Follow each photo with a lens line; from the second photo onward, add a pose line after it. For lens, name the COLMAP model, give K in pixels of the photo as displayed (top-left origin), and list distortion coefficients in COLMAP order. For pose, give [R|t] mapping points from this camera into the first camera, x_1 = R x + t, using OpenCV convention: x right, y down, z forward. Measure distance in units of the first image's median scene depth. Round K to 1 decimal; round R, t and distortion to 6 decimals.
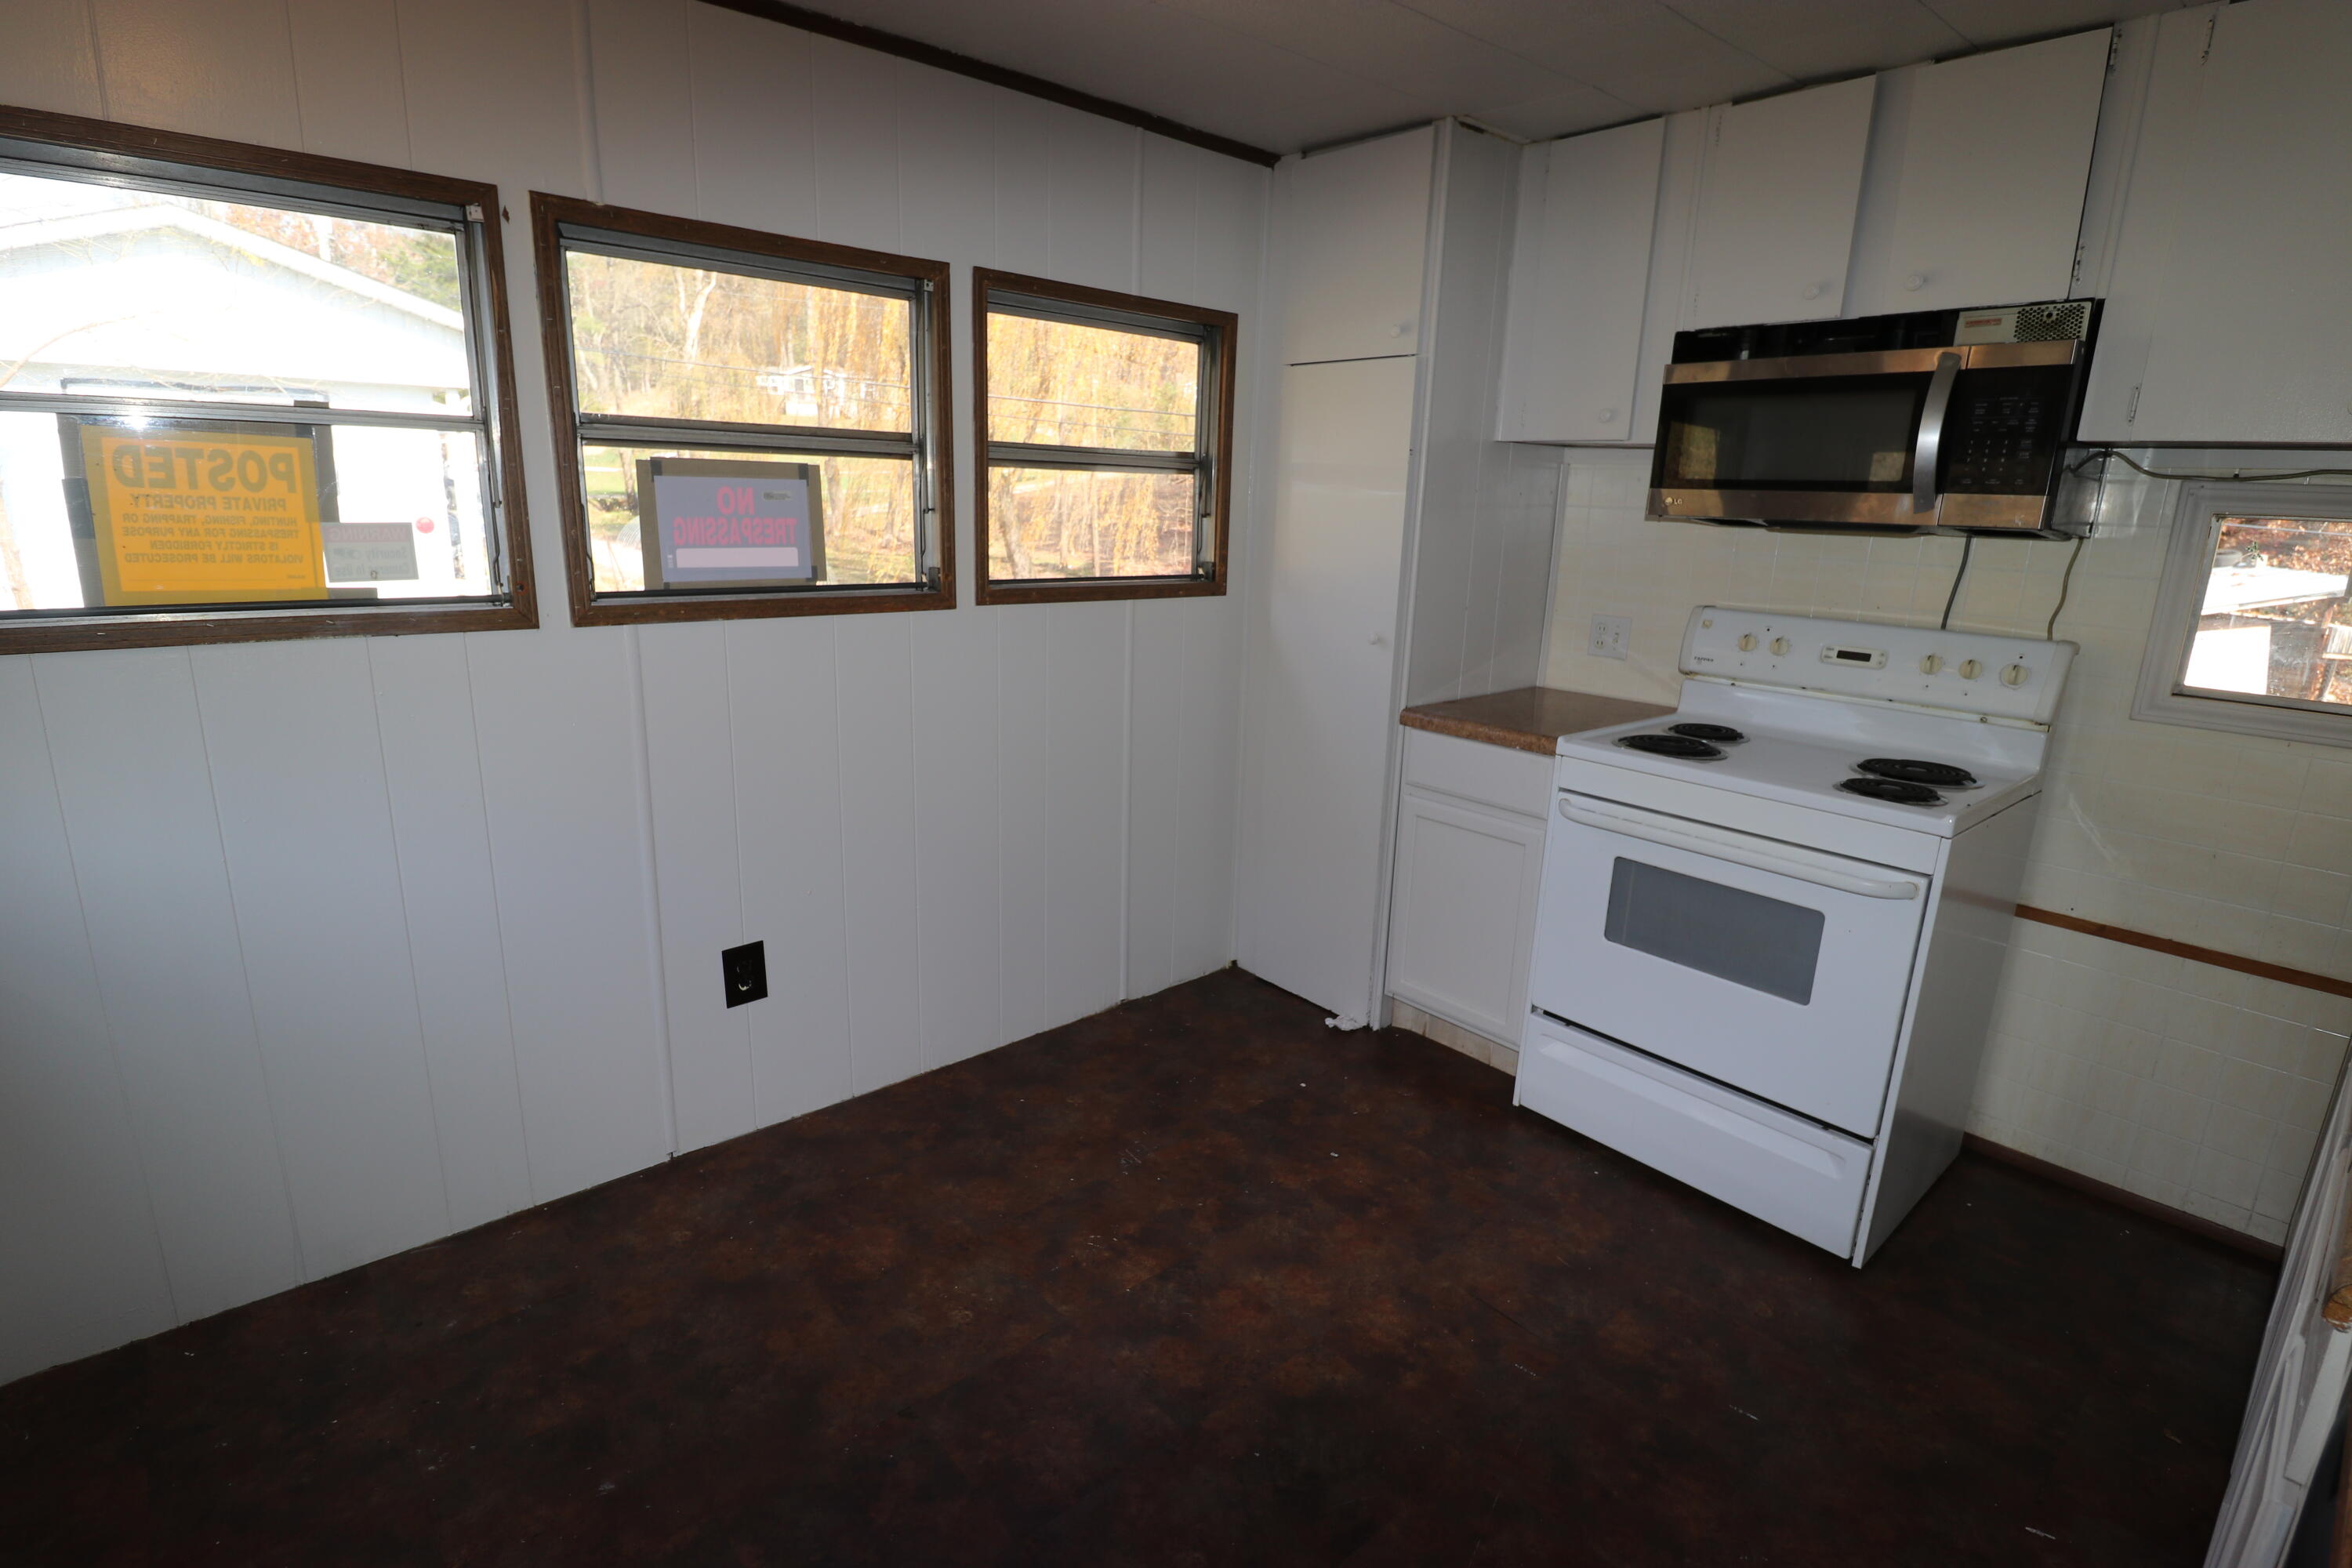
lens RADIAL K [[1143.4, 0, 1180.4], [0, 1143.4, 776.3], [0, 0, 1]] dist [0.002166, -0.000071]
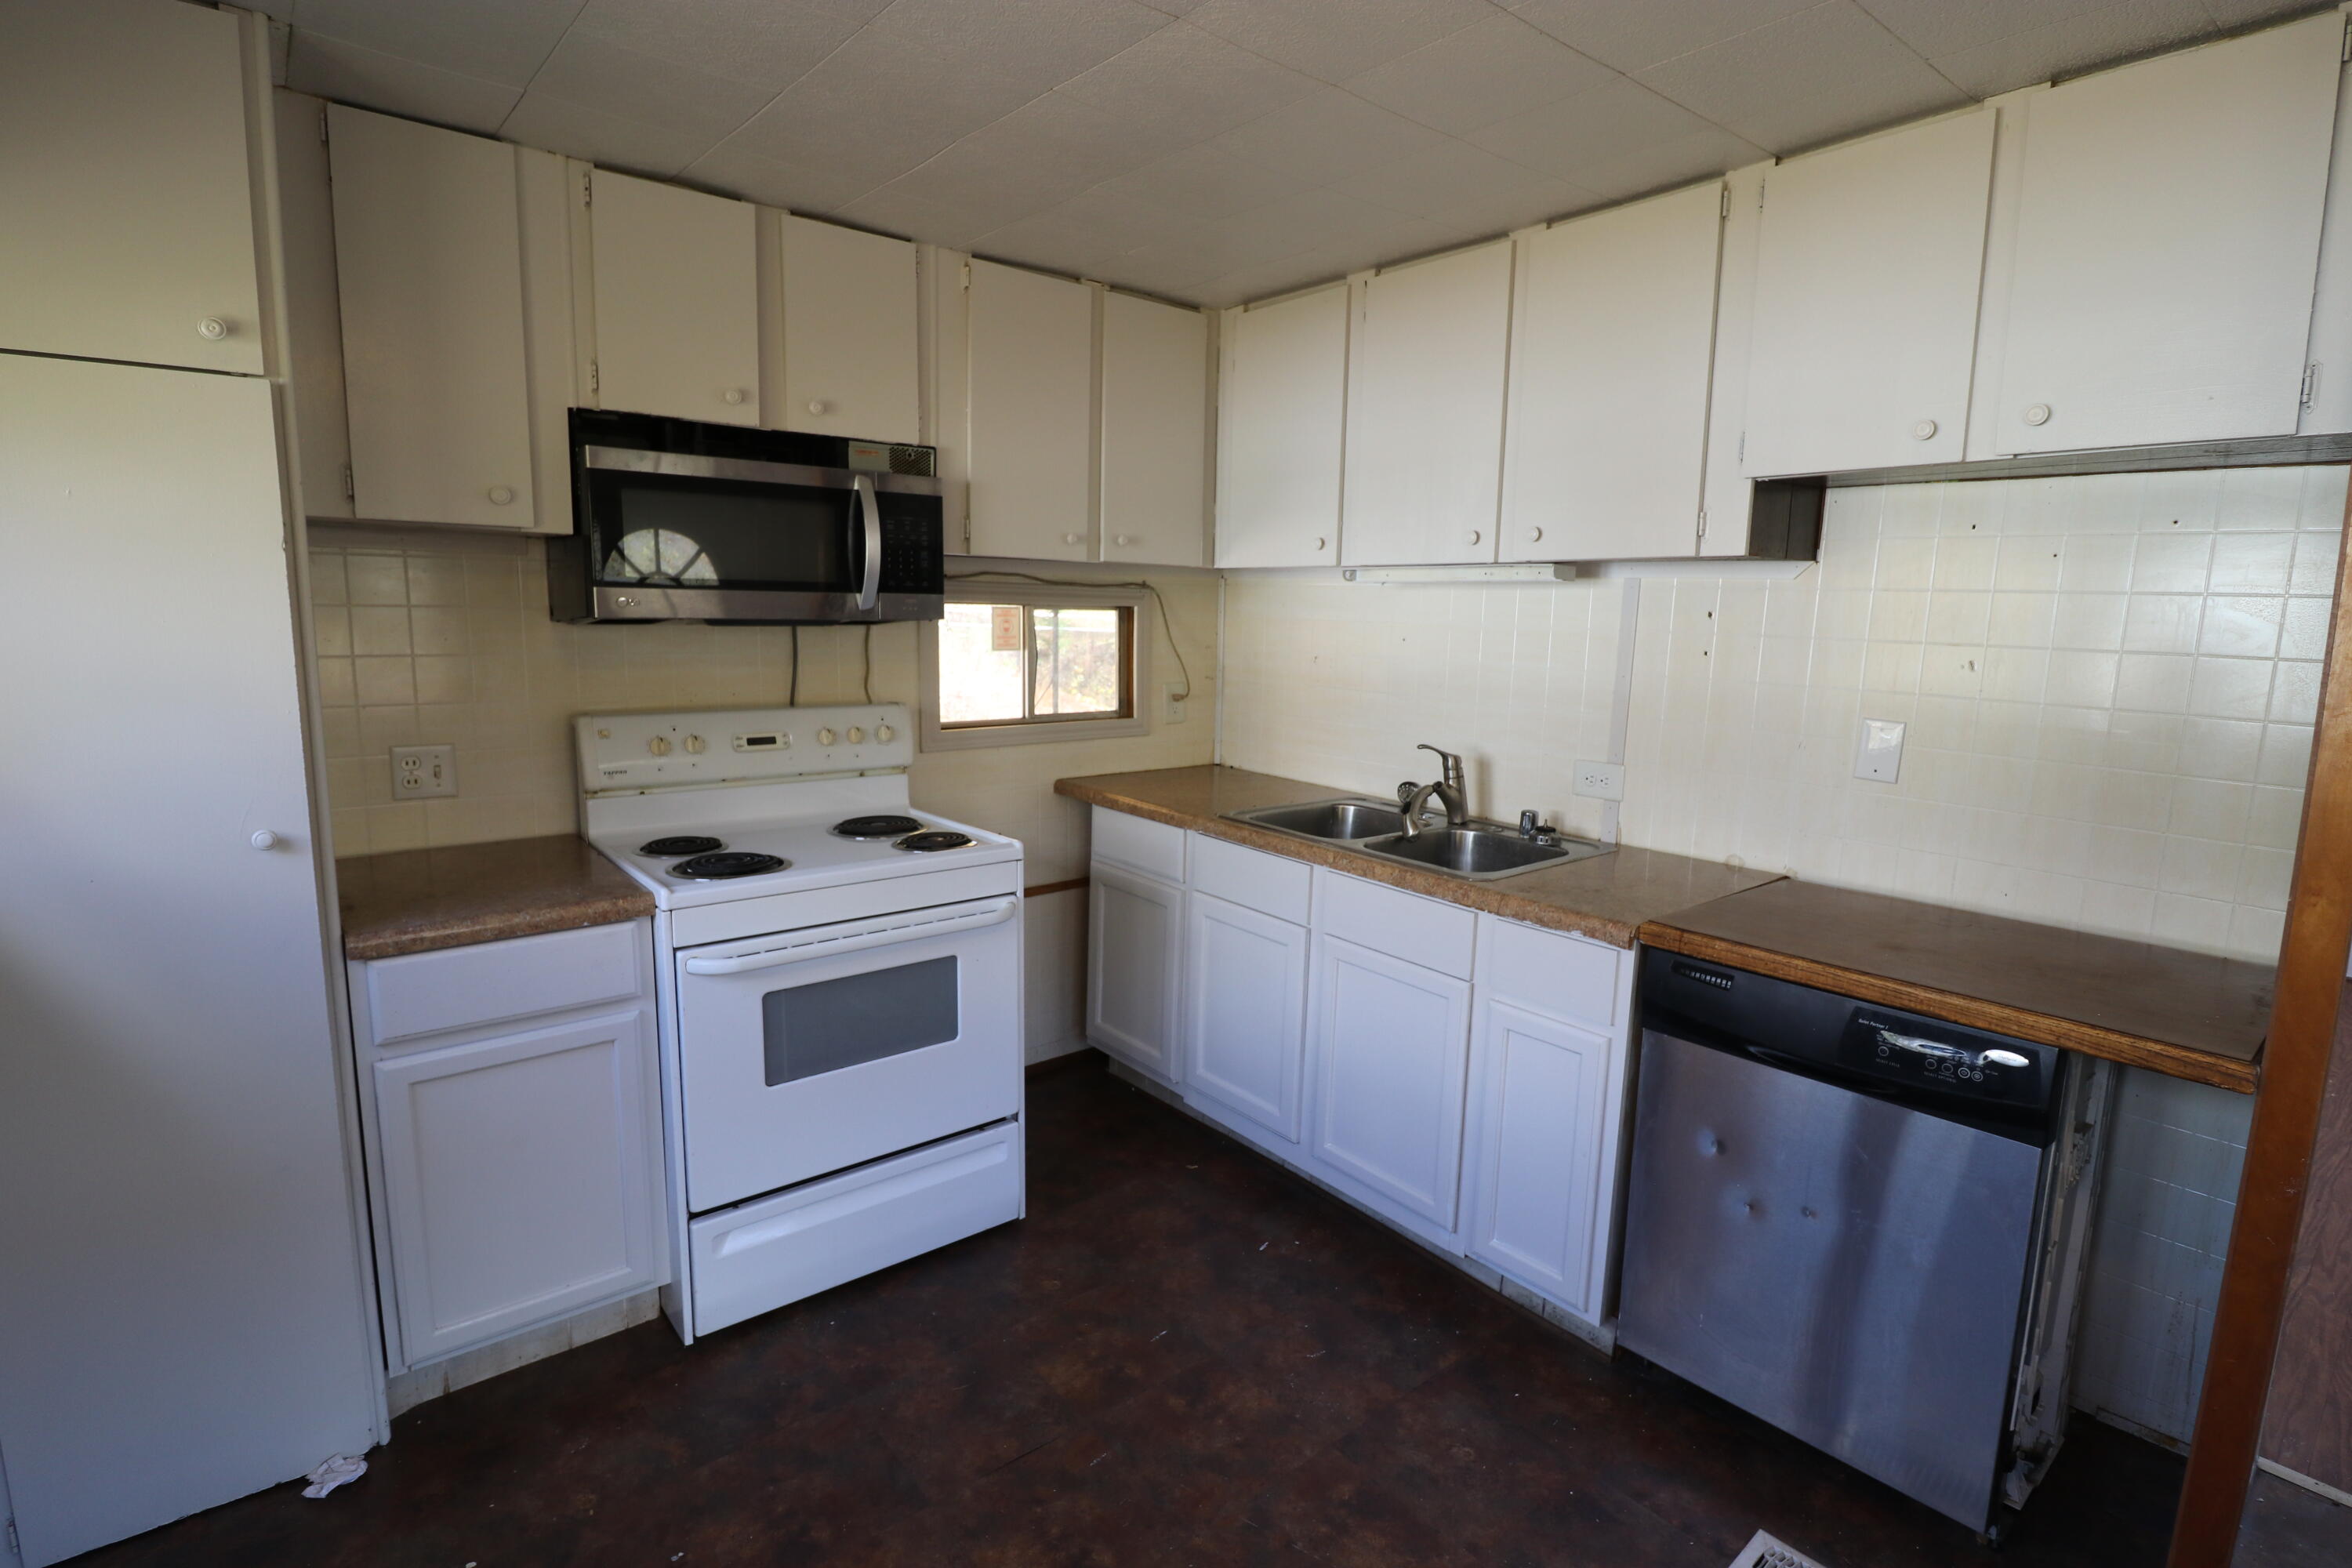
lens RADIAL K [[1143.4, 0, 1178.4], [0, 1143.4, 776.4], [0, 0, 1]] dist [0.002166, -0.000071]
pose [[0.030246, -0.182712, 0.982701, -0.458890], [0.222065, 0.959809, 0.171621, -0.174790], [-0.974563, 0.213033, 0.069604, 0.575049]]
